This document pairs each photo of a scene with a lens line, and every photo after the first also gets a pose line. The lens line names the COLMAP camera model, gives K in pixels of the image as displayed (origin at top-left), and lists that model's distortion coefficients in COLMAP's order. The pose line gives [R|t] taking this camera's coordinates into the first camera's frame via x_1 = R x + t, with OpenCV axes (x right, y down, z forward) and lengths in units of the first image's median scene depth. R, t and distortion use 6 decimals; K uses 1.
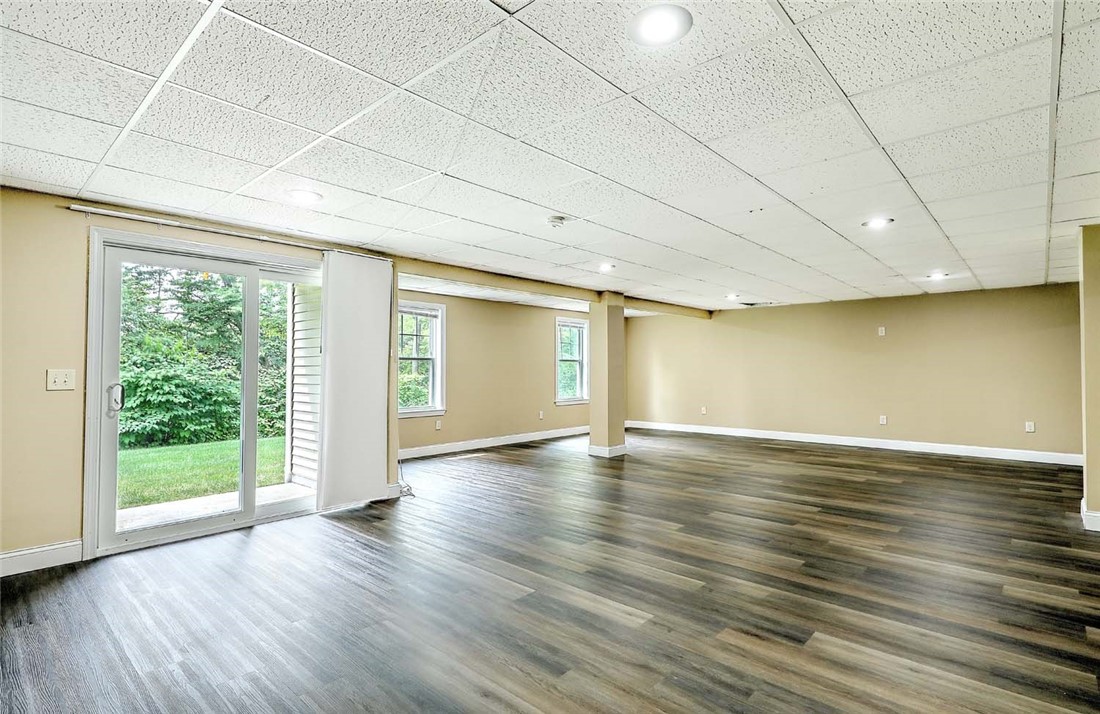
lens RADIAL K [[524.6, 0, 550.0], [0, 524.6, 357.0], [0, 0, 1]] dist [-0.000065, -0.000150]
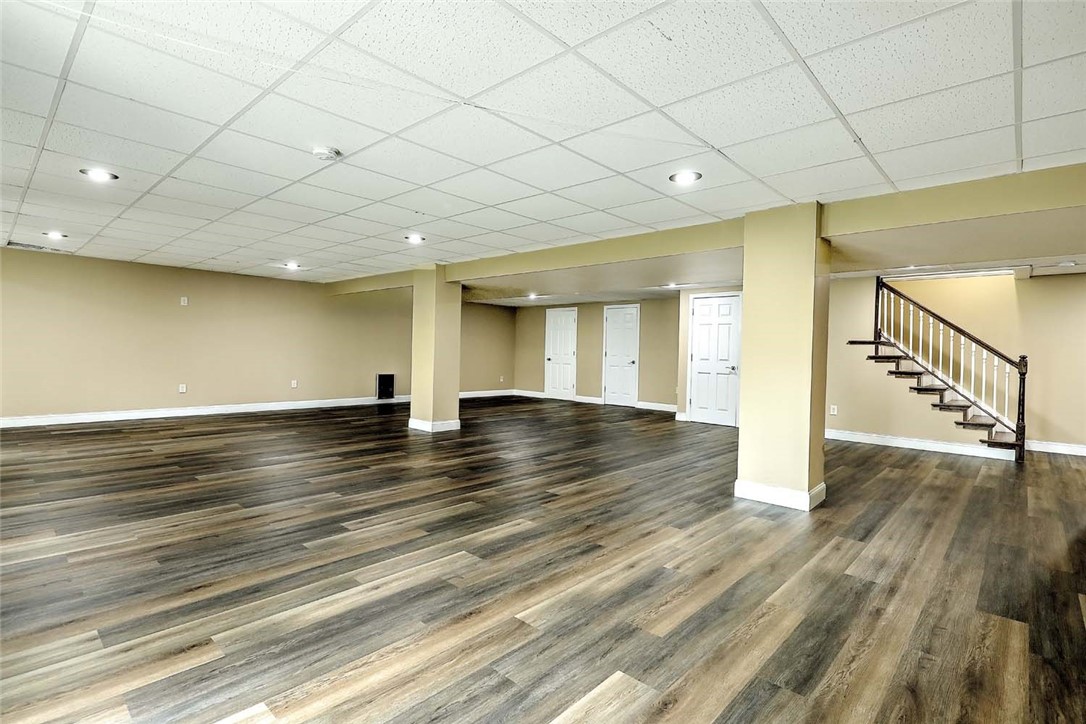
lens RADIAL K [[517.9, 0, 543.0], [0, 517.9, 362.0], [0, 0, 1]] dist [-0.002813, -0.000372]
pose [[0.003629, -0.016038, 0.999865, -1.085513], [-0.049907, 0.998622, 0.016200, 0.051641], [-0.998747, -0.049959, 0.002824, 0.897367]]
